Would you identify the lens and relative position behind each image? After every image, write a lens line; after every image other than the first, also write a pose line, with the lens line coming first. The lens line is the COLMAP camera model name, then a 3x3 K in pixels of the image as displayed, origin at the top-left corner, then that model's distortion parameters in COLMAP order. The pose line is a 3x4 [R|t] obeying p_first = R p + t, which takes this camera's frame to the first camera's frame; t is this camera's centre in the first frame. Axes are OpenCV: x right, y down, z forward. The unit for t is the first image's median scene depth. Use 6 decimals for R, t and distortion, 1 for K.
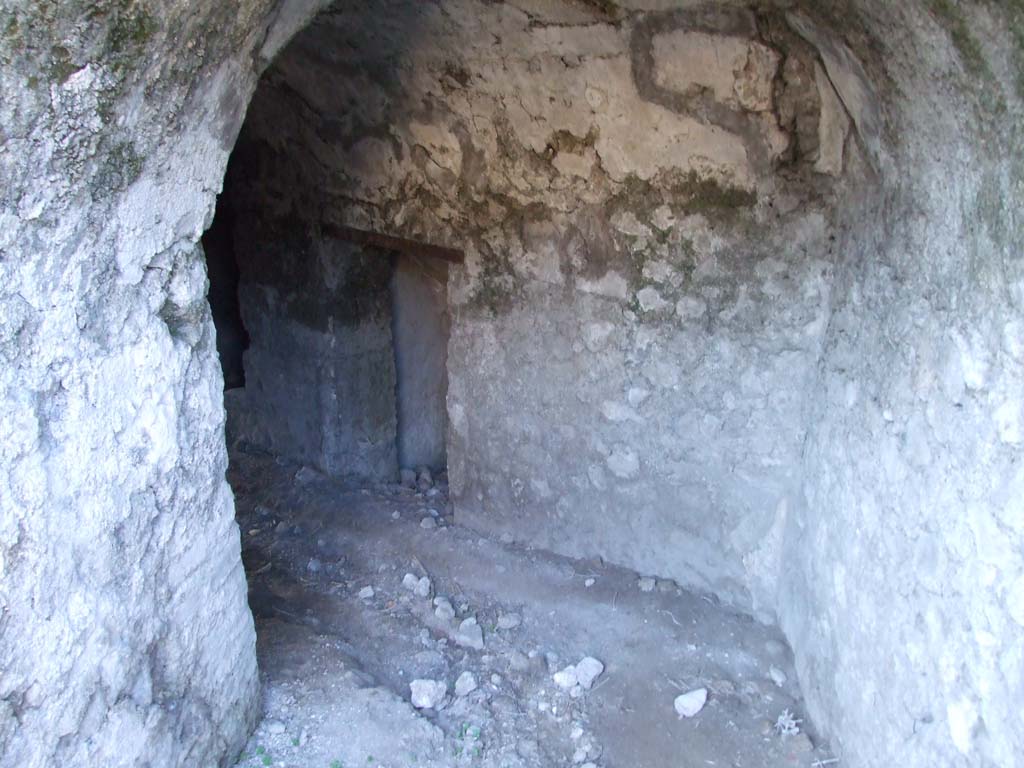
lens RADIAL K [[821.6, 0, 511.7], [0, 821.6, 385.6], [0, 0, 1]] dist [-0.058478, 0.051869]
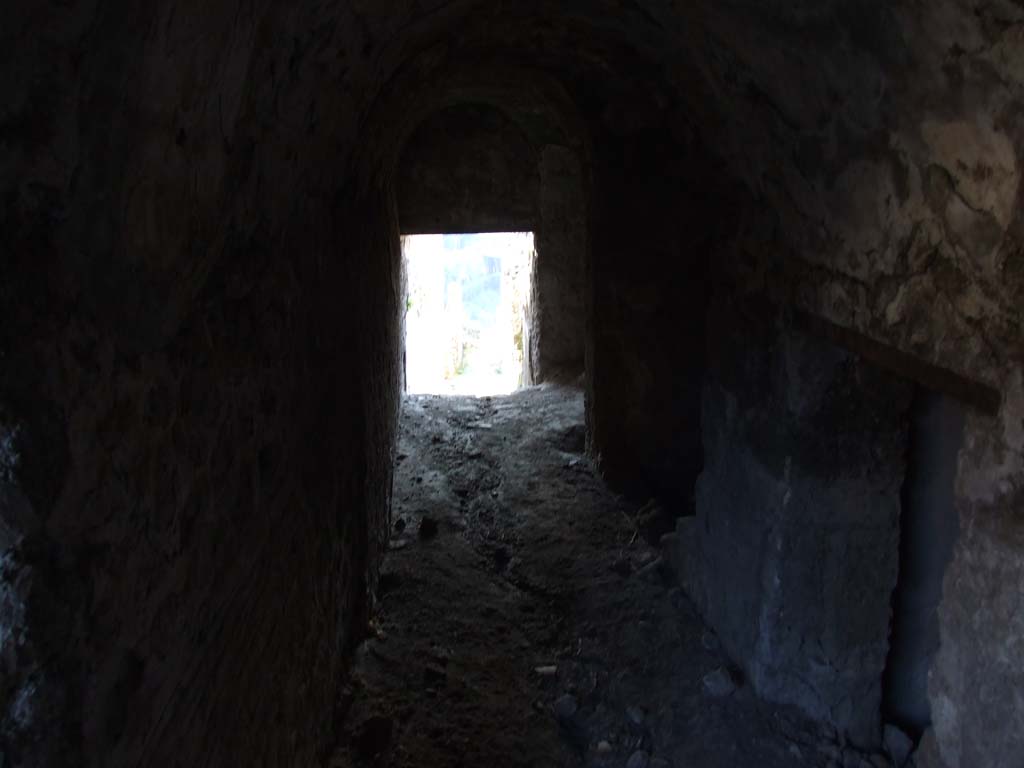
lens RADIAL K [[821.6, 0, 511.6], [0, 821.6, 375.8], [0, 0, 1]] dist [-0.058478, 0.051869]
pose [[0.714101, 0.139341, -0.686035, 0.053356], [-0.213685, 0.976606, -0.024068, -0.100244], [0.666632, 0.163783, 0.727170, 0.473902]]
